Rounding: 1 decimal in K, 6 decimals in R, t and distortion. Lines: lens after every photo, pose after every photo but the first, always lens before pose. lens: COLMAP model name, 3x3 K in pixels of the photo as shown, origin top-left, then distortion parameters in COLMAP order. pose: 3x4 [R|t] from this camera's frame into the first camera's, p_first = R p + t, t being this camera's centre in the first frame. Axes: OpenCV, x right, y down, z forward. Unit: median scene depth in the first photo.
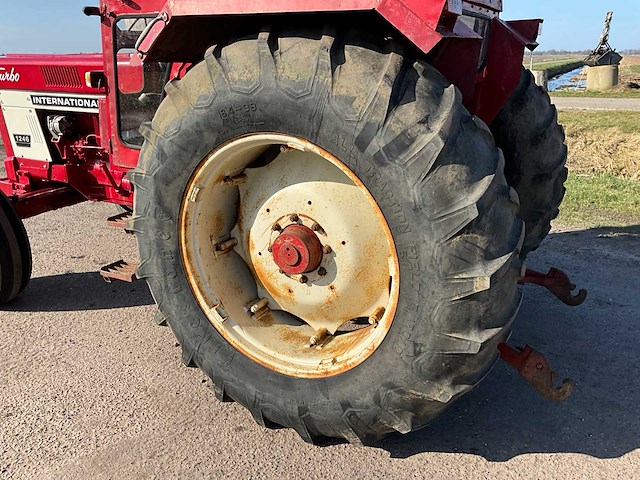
lens RADIAL K [[525.2, 0, 319.7], [0, 525.2, 237.1], [0, 0, 1]] dist [0.107871, -0.200292]
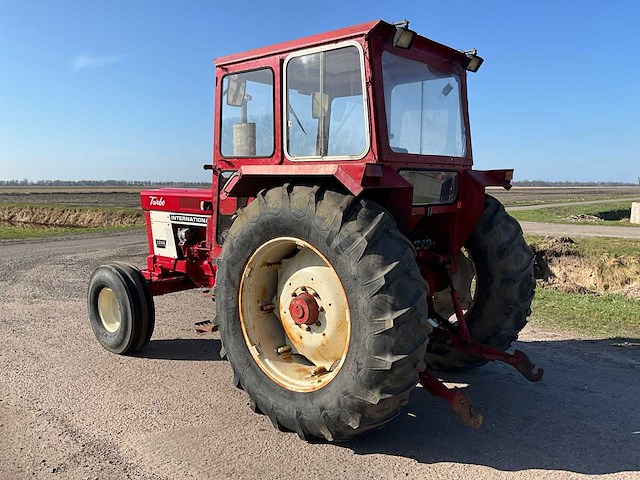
lens RADIAL K [[525.2, 0, 319.7], [0, 525.2, 237.1], [0, 0, 1]] dist [0.107871, -0.200292]
pose [[0.975656, 0.028680, -0.217422, 0.335609], [-0.077323, 0.972732, -0.218664, 0.153724], [0.205222, 0.230153, 0.951270, -0.550691]]
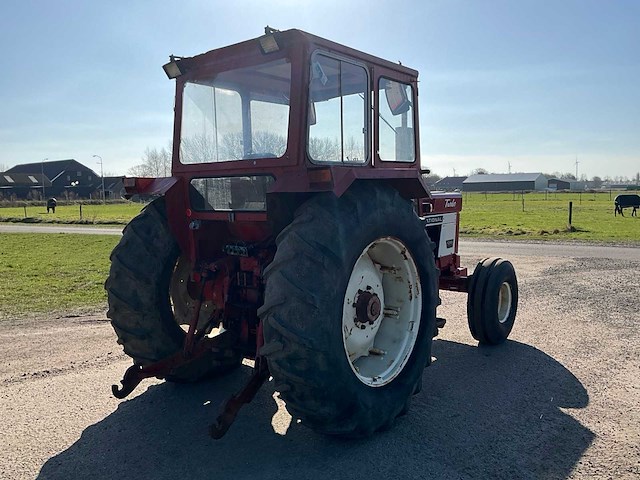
lens RADIAL K [[525.2, 0, 319.7], [0, 525.2, 237.1], [0, 0, 1]] dist [0.107871, -0.200292]
pose [[0.201952, -0.085197, 0.975683, -3.299543], [0.352635, 0.935720, 0.008717, -0.527181], [-0.913709, 0.342299, 0.219014, 1.510971]]
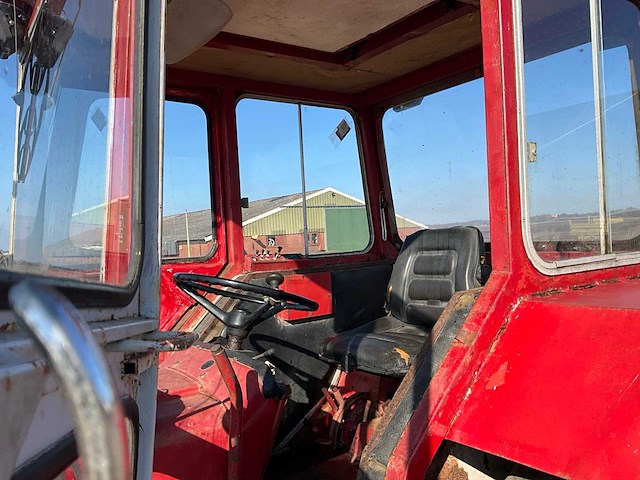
lens RADIAL K [[526.7, 0, 320.0], [0, 526.7, 240.0], [0, 0, 1]] dist [0.076944, -0.134658]
pose [[0.447933, -0.031087, 0.893526, -0.686520], [0.342812, 0.928983, -0.139534, -0.480223], [-0.825734, 0.368813, 0.426780, 0.929460]]
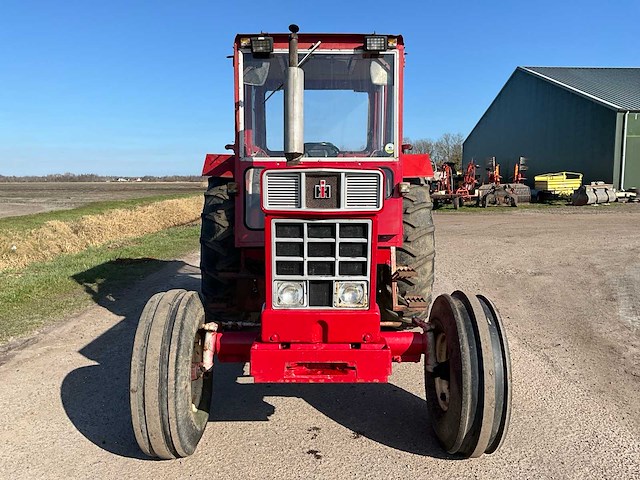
lens RADIAL K [[525.2, 0, 319.7], [0, 525.2, 237.1], [0, 0, 1]] dist [0.107871, -0.200292]
pose [[0.456784, 0.092998, -0.884703, 0.656020], [-0.306641, 0.950029, -0.058457, -0.287530], [0.835057, 0.297988, 0.462475, 0.989103]]
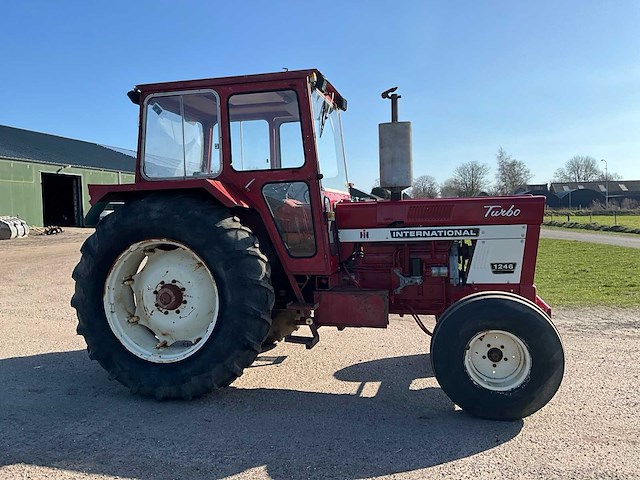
lens RADIAL K [[525.2, 0, 319.7], [0, 525.2, 237.1], [0, 0, 1]] dist [0.107871, -0.200292]
pose [[0.973615, -0.032361, 0.225892, -1.610631], [0.100073, 0.950179, -0.295202, 0.157892], [-0.205085, 0.310019, 0.928347, -0.181506]]
